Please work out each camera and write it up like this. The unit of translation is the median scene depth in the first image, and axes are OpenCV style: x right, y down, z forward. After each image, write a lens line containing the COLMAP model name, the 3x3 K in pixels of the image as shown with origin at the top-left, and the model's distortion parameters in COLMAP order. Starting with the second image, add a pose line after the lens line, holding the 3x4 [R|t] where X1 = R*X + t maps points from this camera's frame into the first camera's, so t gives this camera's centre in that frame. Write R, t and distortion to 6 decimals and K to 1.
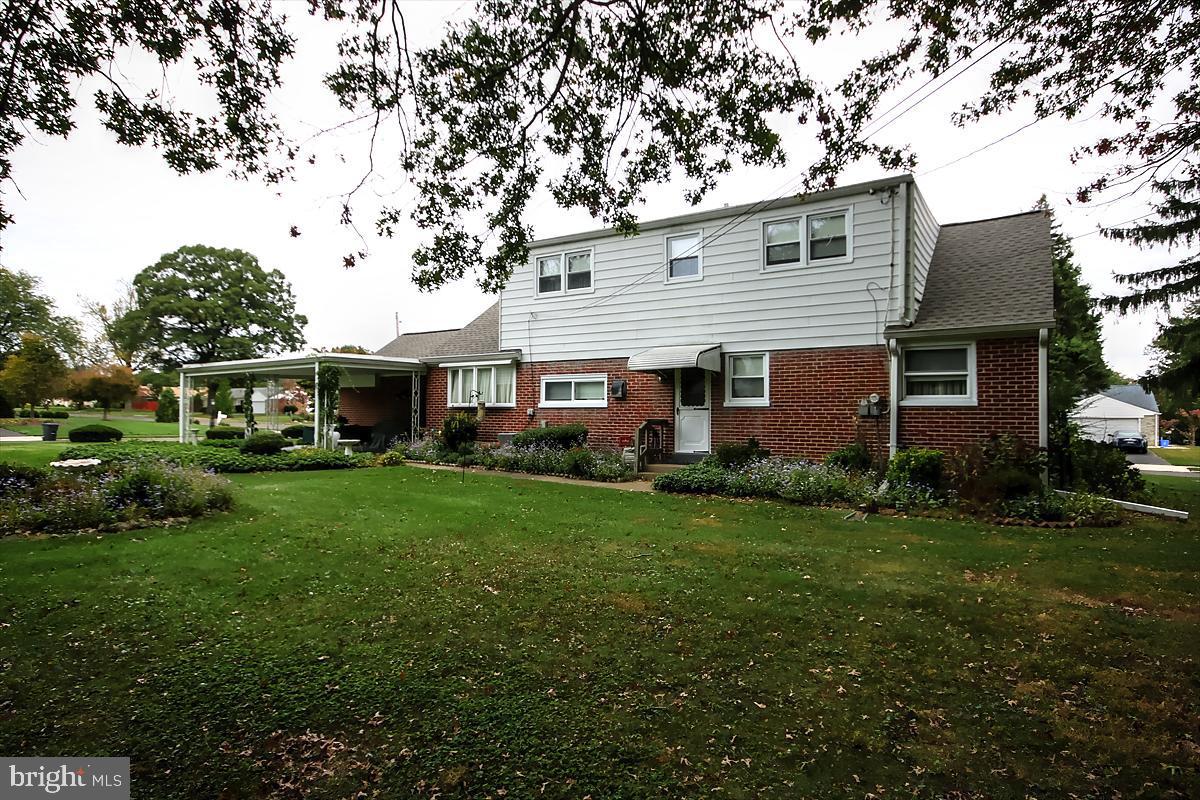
lens RADIAL K [[644.7, 0, 595.9], [0, 644.7, 402.1], [0, 0, 1]] dist [-0.000055, 0.000041]
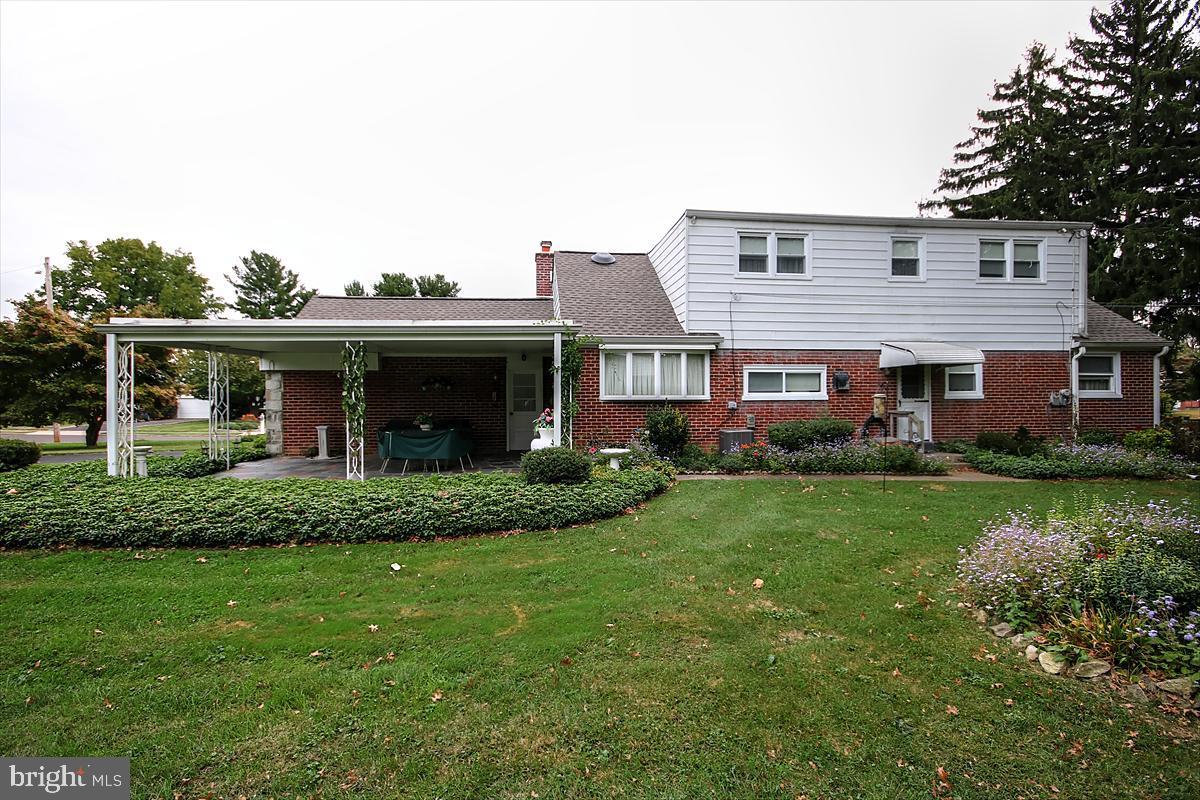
lens RADIAL K [[591.9, 0, 595.2], [0, 591.9, 404.6], [0, 0, 1]] dist [0.019591, 0.001061]
pose [[0.766412, -0.006736, 0.642314, -0.811748], [-0.002820, 0.999900, 0.013850, 0.003856], [-0.642343, -0.012426, 0.766317, 0.527312]]
